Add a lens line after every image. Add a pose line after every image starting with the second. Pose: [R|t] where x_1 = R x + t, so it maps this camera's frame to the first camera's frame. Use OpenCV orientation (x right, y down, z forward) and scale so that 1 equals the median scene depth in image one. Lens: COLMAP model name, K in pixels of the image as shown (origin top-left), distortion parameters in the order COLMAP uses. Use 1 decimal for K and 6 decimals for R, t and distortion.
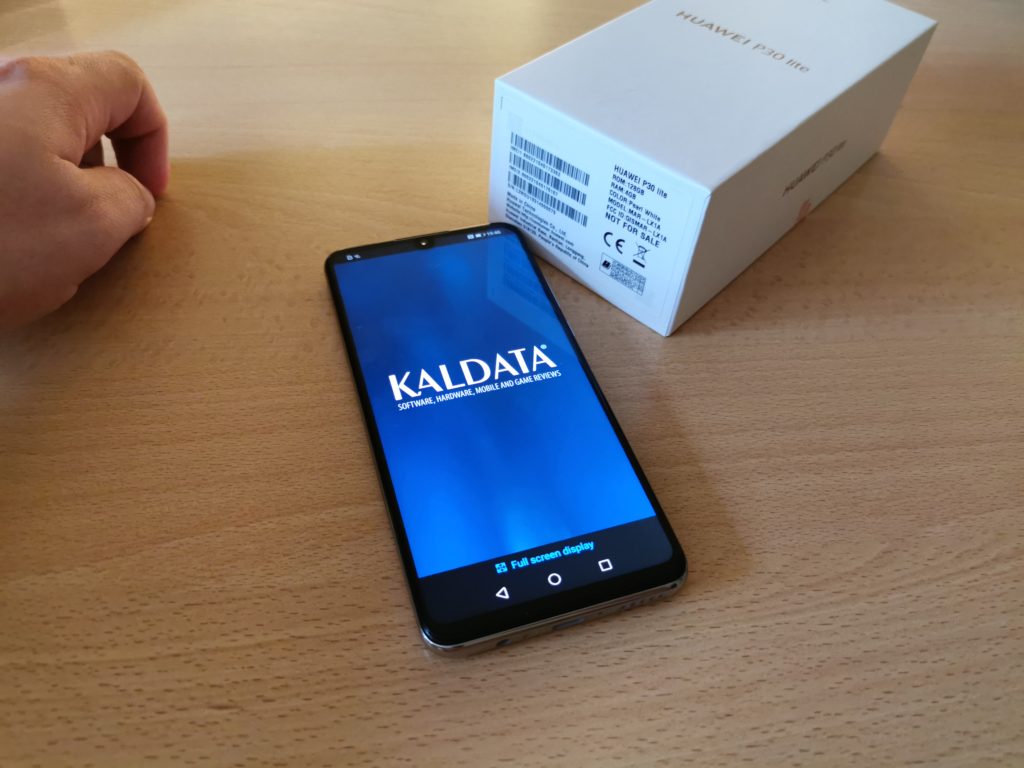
lens RADIAL K [[835.7, 0, 512.6], [0, 835.7, 368.1], [0, 0, 1]] dist [0.087958, -0.191723]
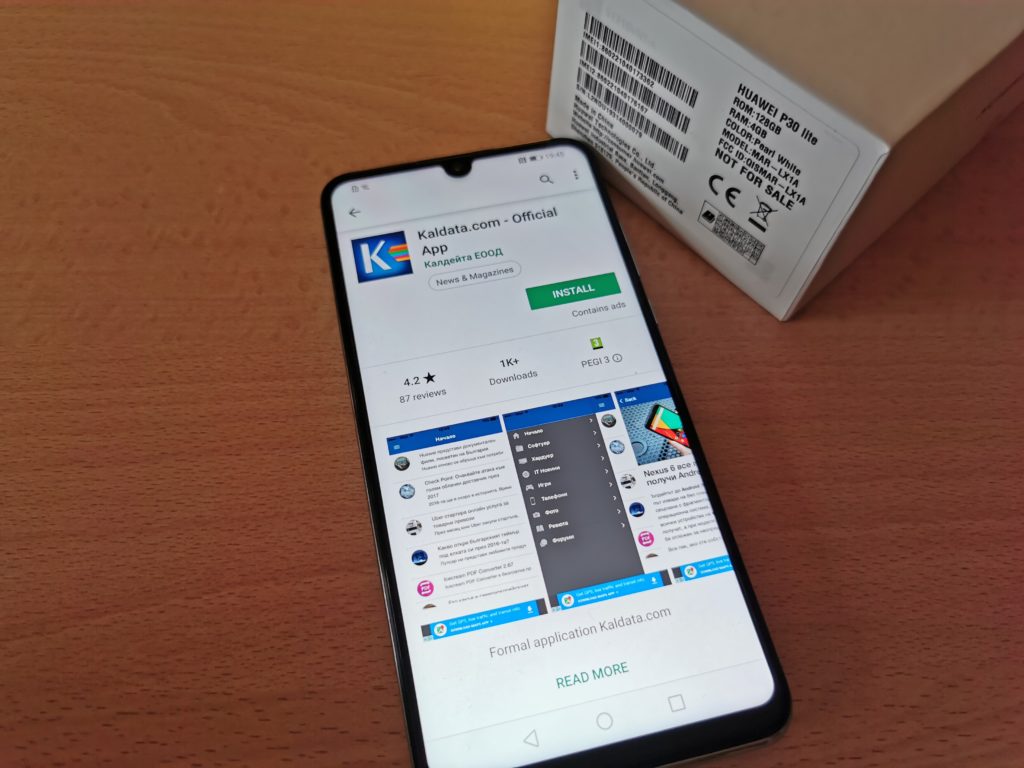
lens RADIAL K [[835.7, 0, 512.6], [0, 835.7, 368.1], [0, 0, 1]] dist [0.087958, -0.191723]
pose [[0.996286, 0.055512, -0.065825, 0.000702], [-0.038706, 0.971580, 0.233527, -0.169514], [0.076917, -0.230112, 0.970120, 0.288459]]
